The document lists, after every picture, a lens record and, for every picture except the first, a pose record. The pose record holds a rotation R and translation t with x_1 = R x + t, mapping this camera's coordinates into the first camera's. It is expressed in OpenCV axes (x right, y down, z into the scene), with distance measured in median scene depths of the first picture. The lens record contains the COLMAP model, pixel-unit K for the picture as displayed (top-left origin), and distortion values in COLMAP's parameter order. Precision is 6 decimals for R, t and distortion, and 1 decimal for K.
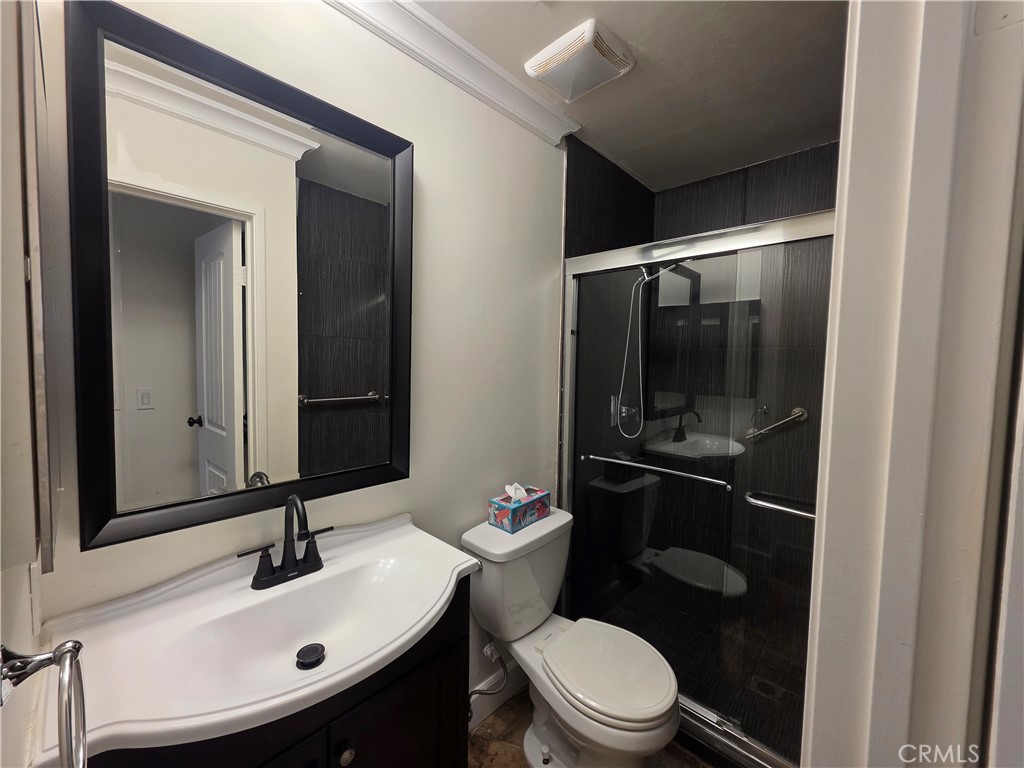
lens RADIAL K [[411.0, 0, 514.0], [0, 411.0, 381.0], [0, 0, 1]] dist [0.003718, -0.001155]
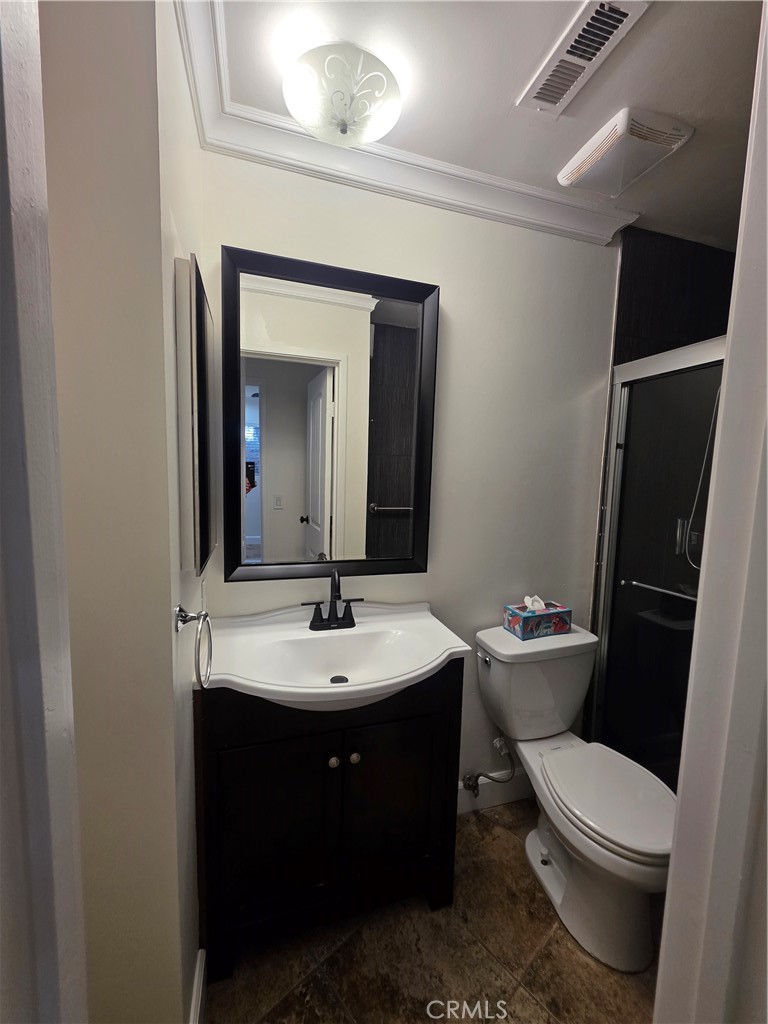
lens RADIAL K [[411.0, 0, 383.8], [0, 411.0, 514.0], [0, 0, 1]] dist [0.003718, -0.001155]
pose [[0.870181, 0.054179, -0.489745, 0.173091], [-0.037067, 0.998318, 0.044579, 0.014293], [0.491336, -0.020638, 0.870725, -0.078820]]
